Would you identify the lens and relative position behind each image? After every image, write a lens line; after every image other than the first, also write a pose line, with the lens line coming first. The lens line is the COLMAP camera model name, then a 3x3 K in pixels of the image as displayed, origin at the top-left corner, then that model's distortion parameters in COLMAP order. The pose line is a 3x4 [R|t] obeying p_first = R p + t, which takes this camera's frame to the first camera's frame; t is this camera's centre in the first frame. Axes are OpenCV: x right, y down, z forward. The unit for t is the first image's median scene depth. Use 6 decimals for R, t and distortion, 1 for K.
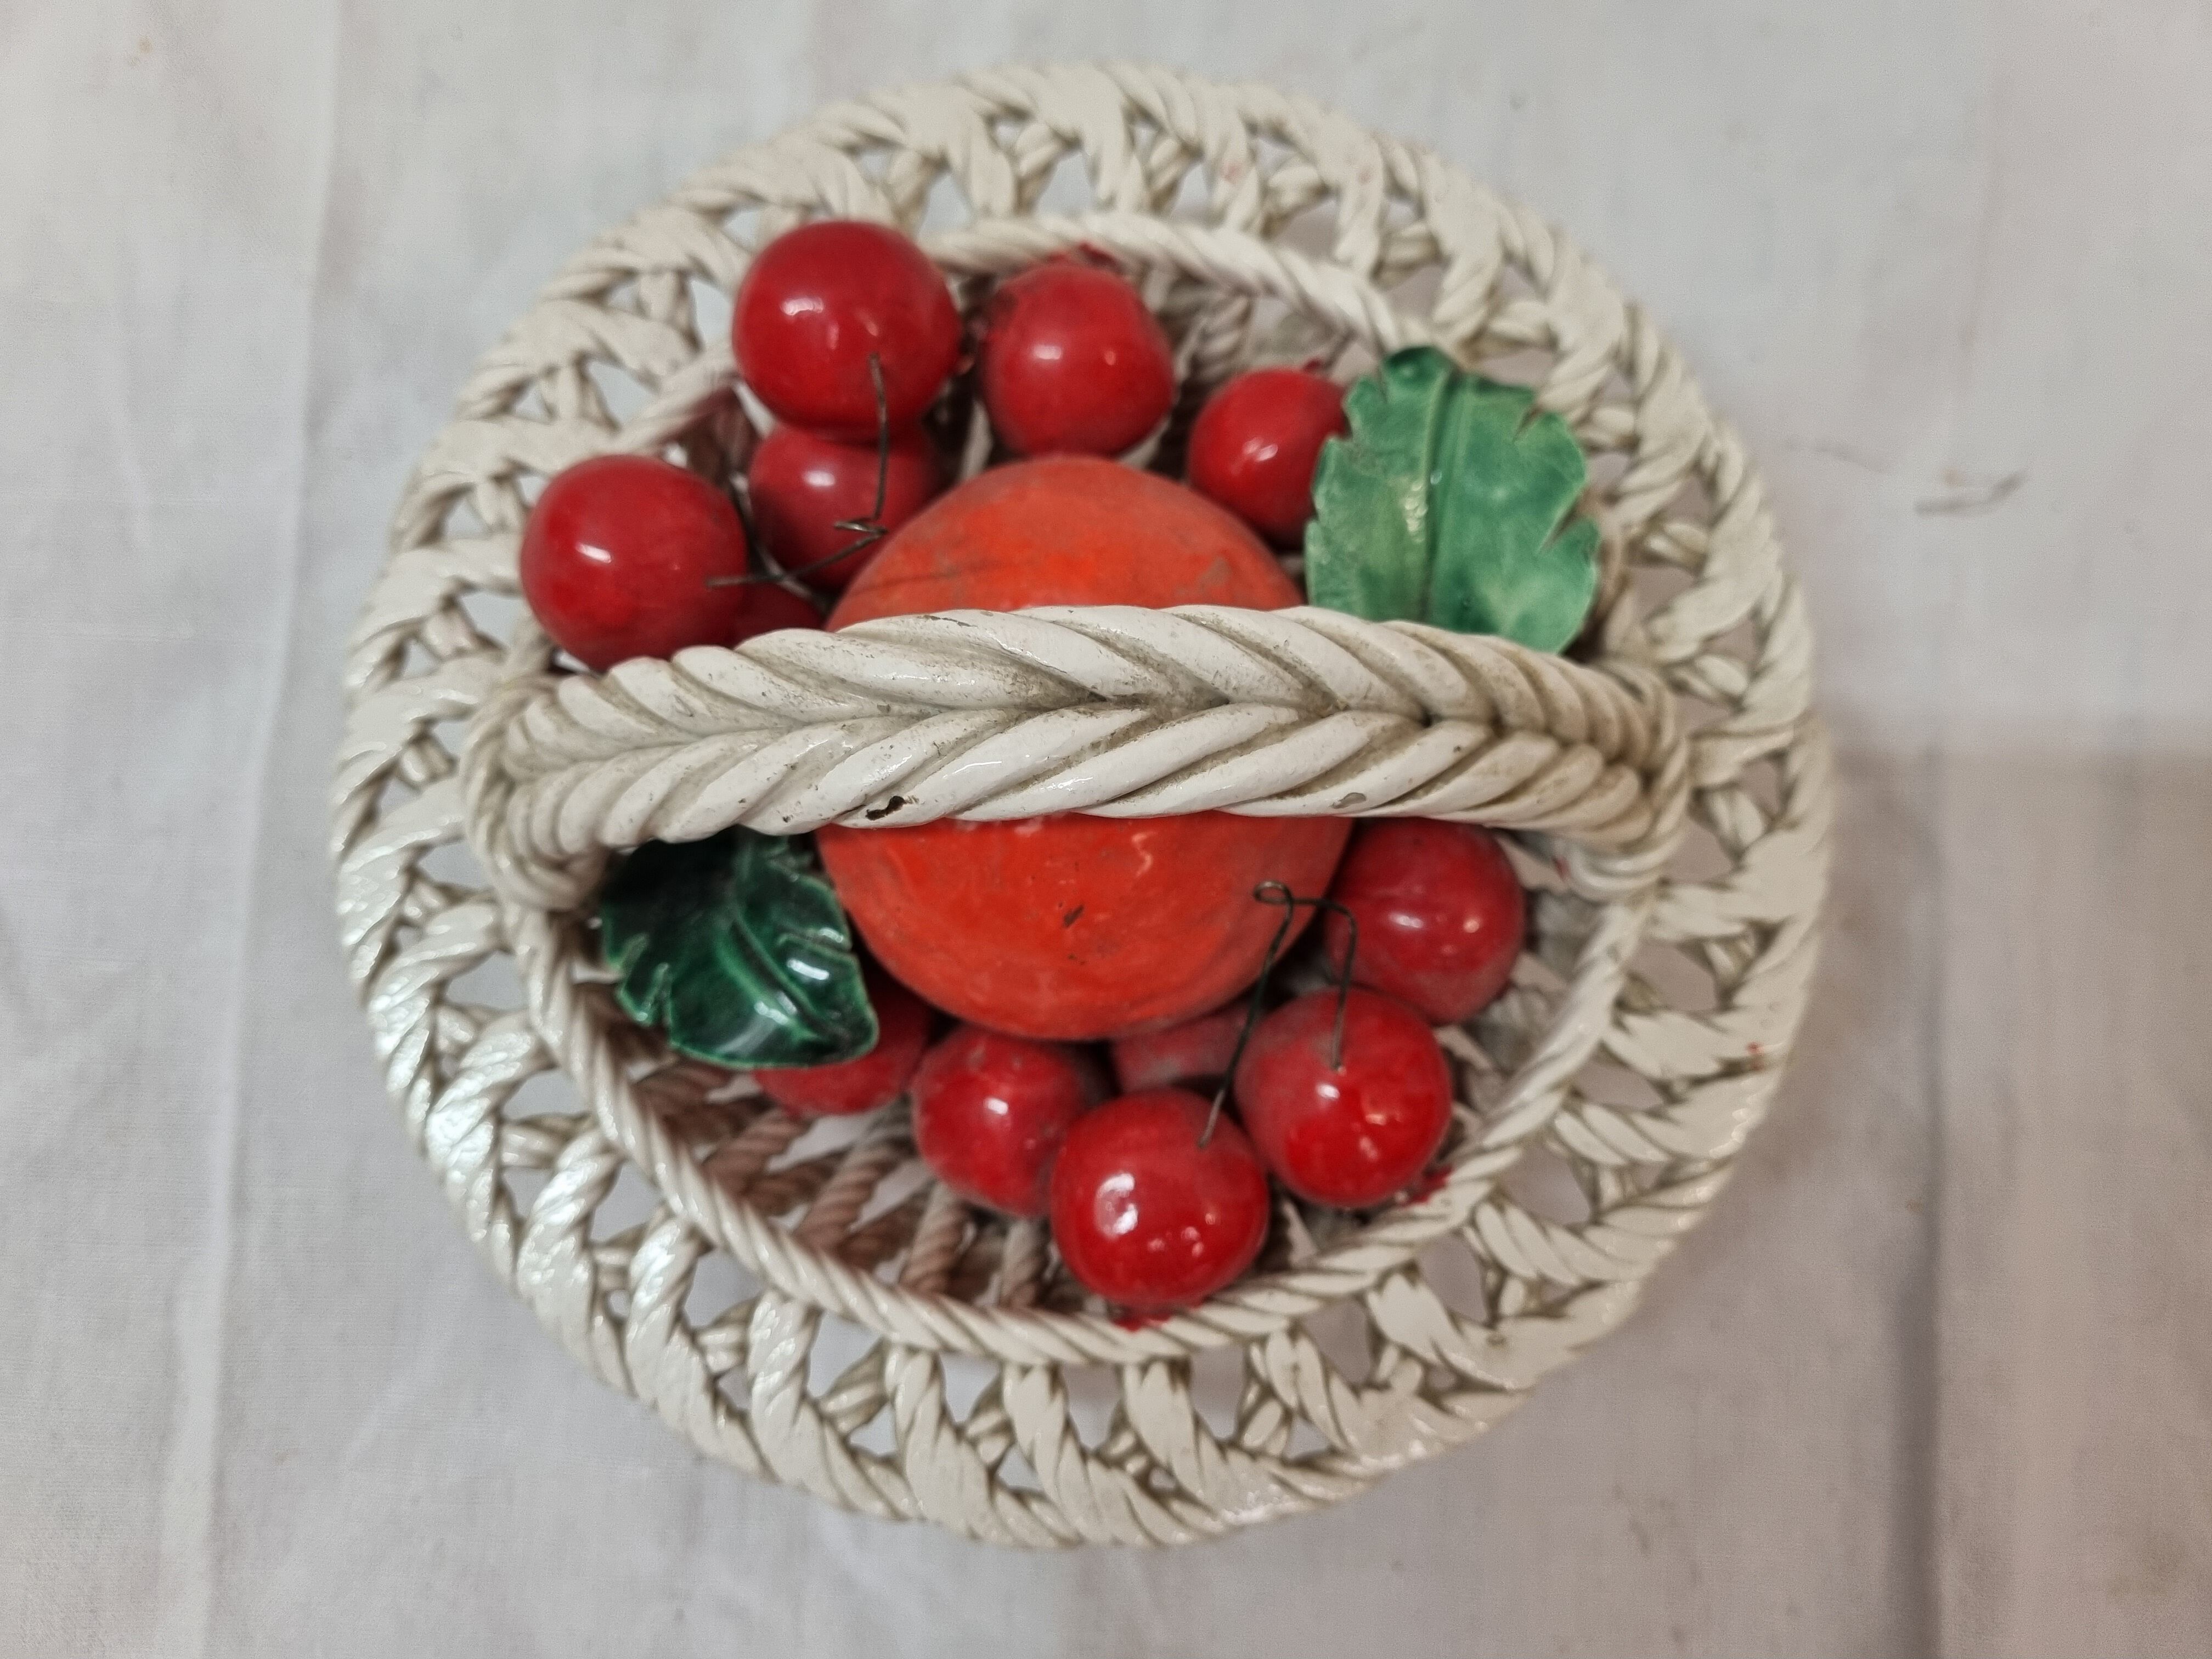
lens RADIAL K [[1723.4, 0, 1116.5], [0, 1723.4, 826.0], [0, 0, 1]] dist [0.035376, -0.071649]
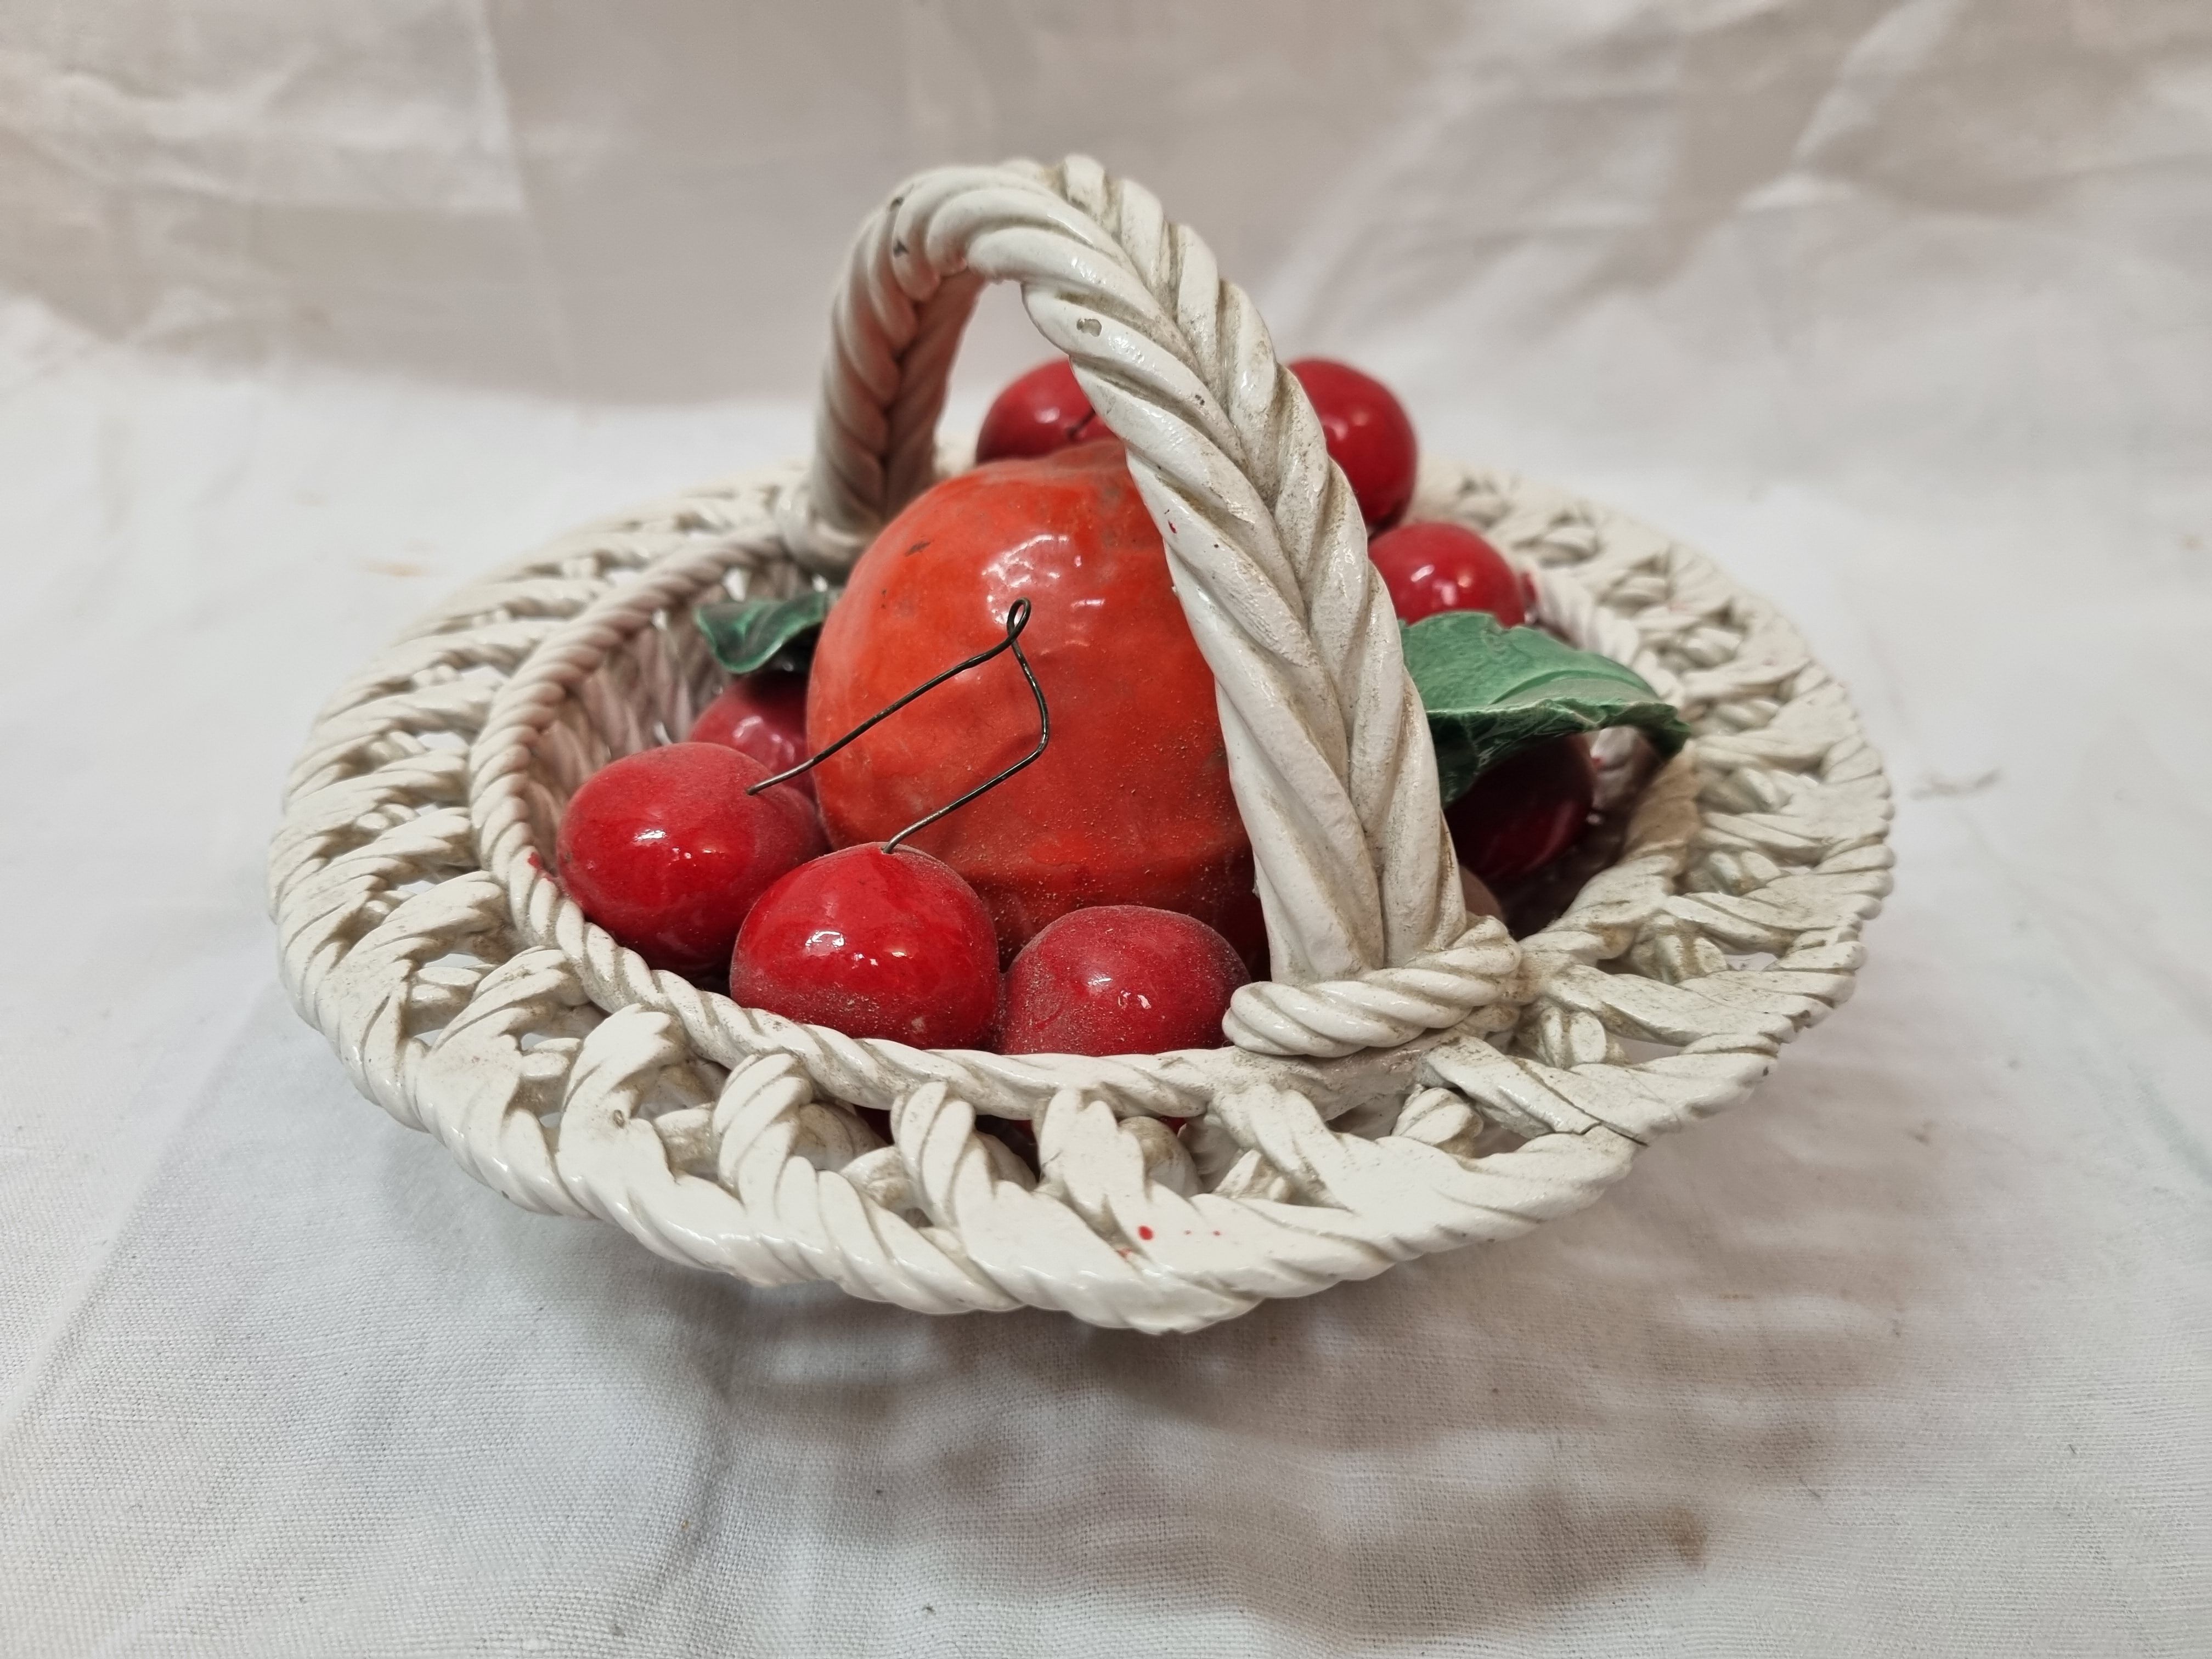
lens RADIAL K [[1742.3, 0, 1106.0], [0, 1742.3, 829.5], [0, 0, 1]] dist [0.004493, -0.033582]
pose [[0.448866, 0.490946, -0.746653, 0.797506], [-0.886620, 0.348909, -0.303592, 0.295903], [0.111467, 0.798270, 0.591896, 0.493812]]
